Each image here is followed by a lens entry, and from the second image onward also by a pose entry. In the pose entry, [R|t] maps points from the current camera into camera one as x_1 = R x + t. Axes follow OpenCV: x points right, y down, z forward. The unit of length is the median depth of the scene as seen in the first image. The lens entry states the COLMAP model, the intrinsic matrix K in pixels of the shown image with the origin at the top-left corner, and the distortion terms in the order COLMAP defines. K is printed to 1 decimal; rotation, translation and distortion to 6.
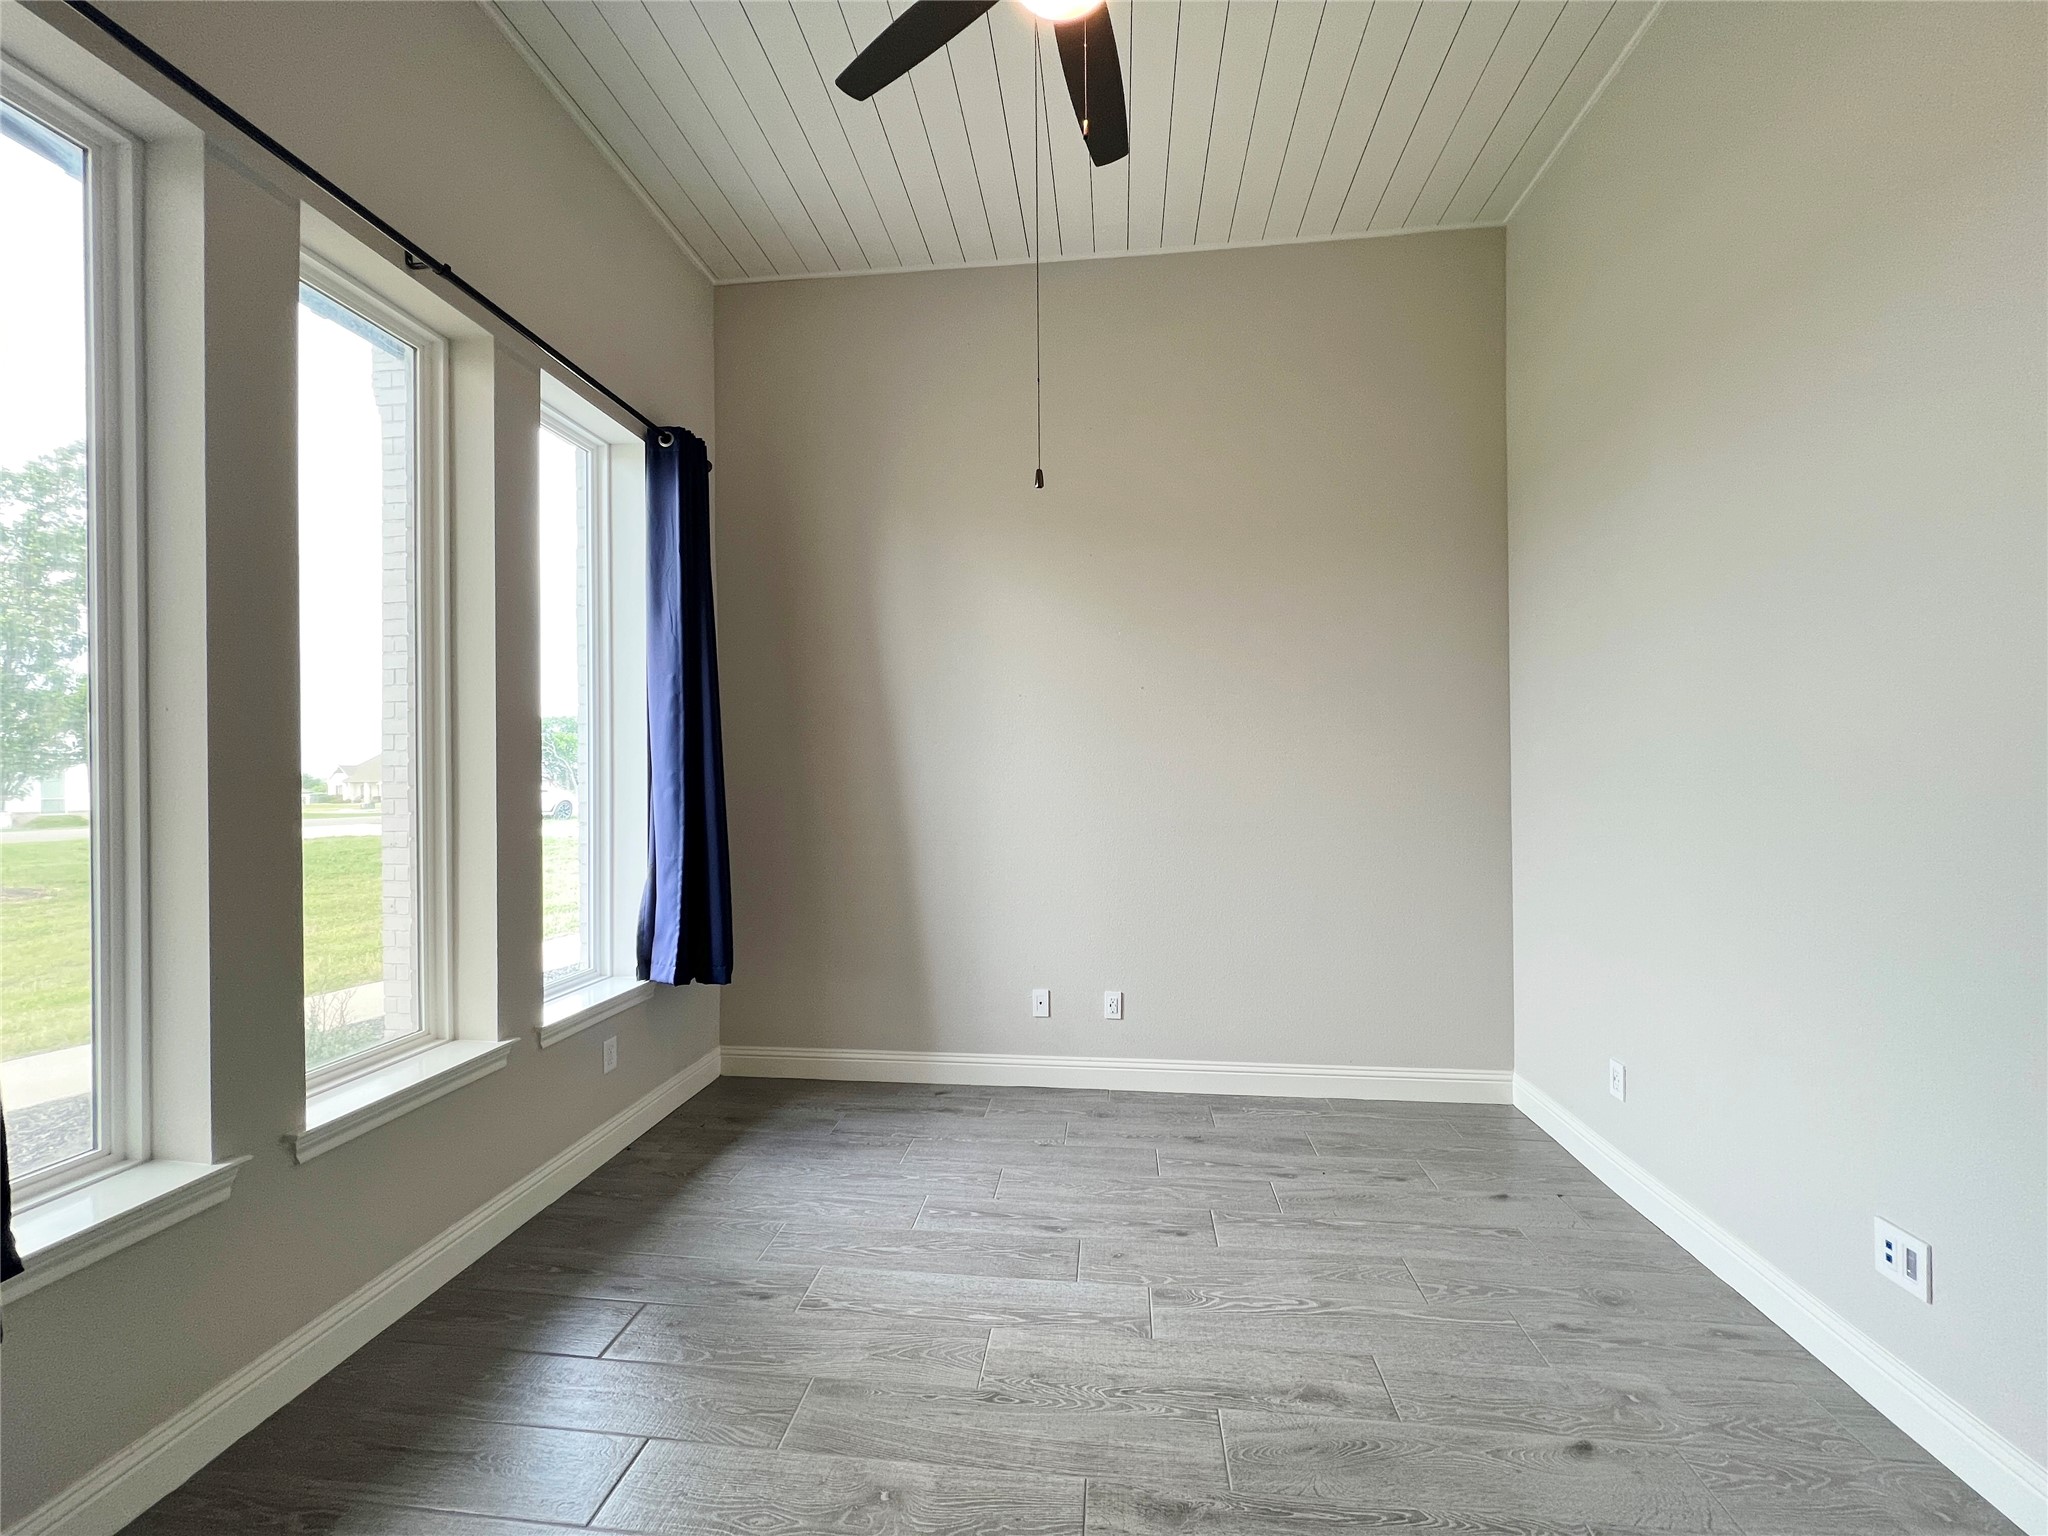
lens RADIAL K [[822.9, 0, 1020.4], [0, 822.9, 772.4], [0, 0, 1]] dist [-0.001492, 0.000261]
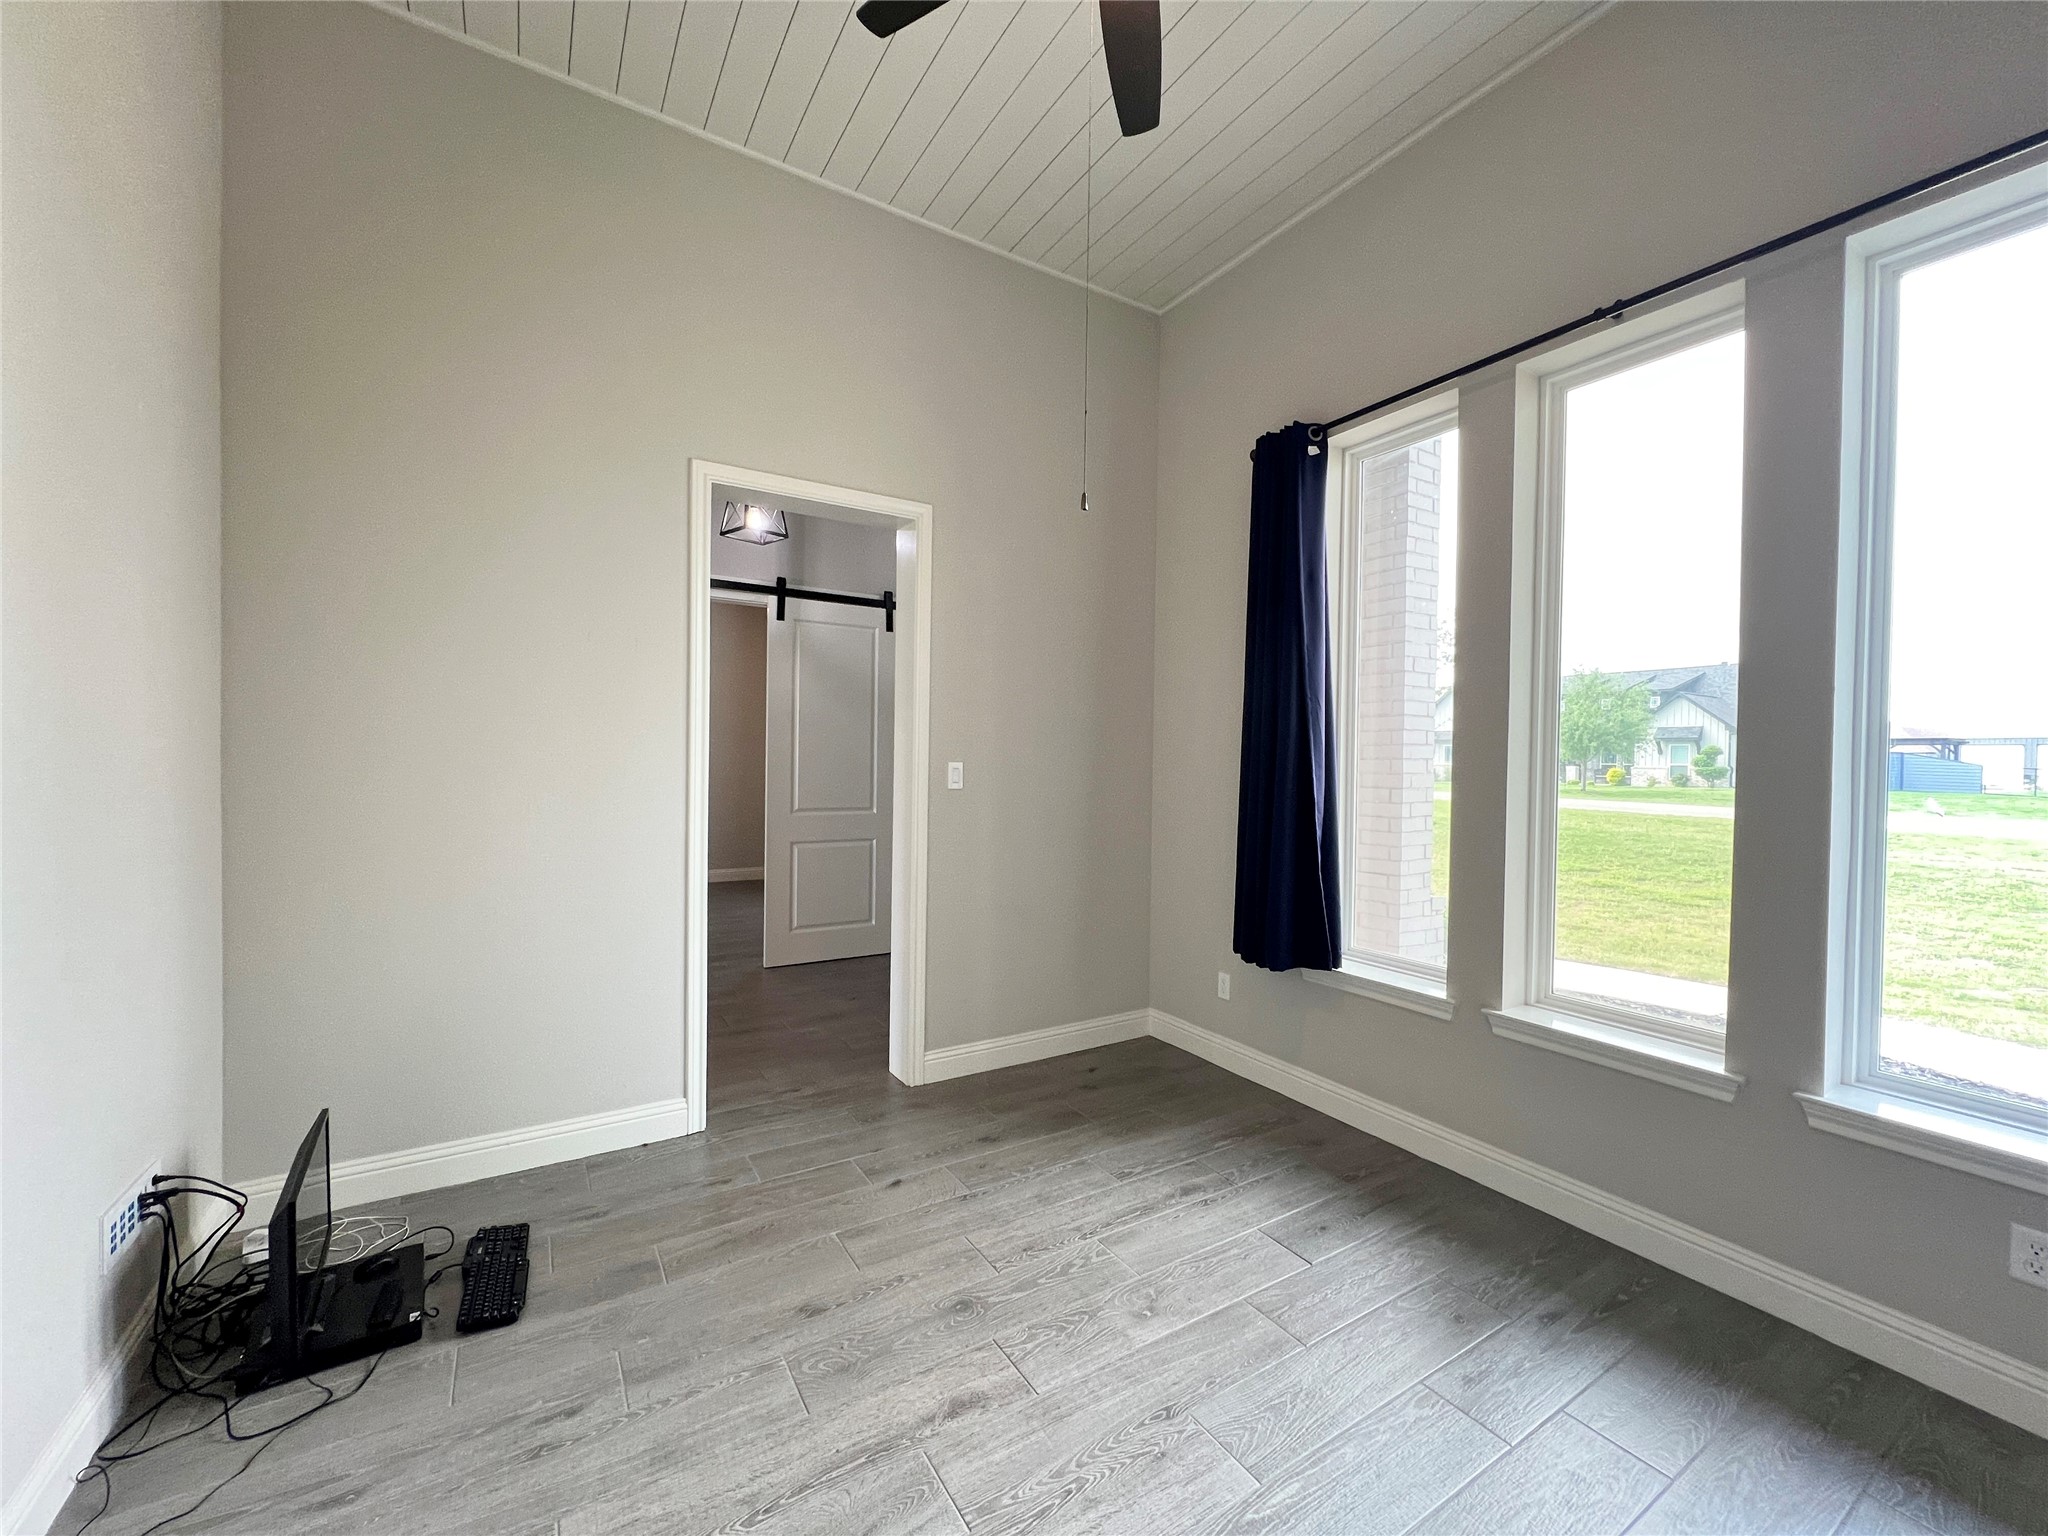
lens RADIAL K [[822.9, 0, 1024.9], [0, 822.9, 768.7], [0, 0, 1]] dist [-0.001492, 0.000261]
pose [[-0.786078, 0.000066, -0.618127, 0.761754], [-0.008362, 0.999907, 0.010741, -0.007906], [0.618071, 0.013612, -0.786005, 1.798810]]
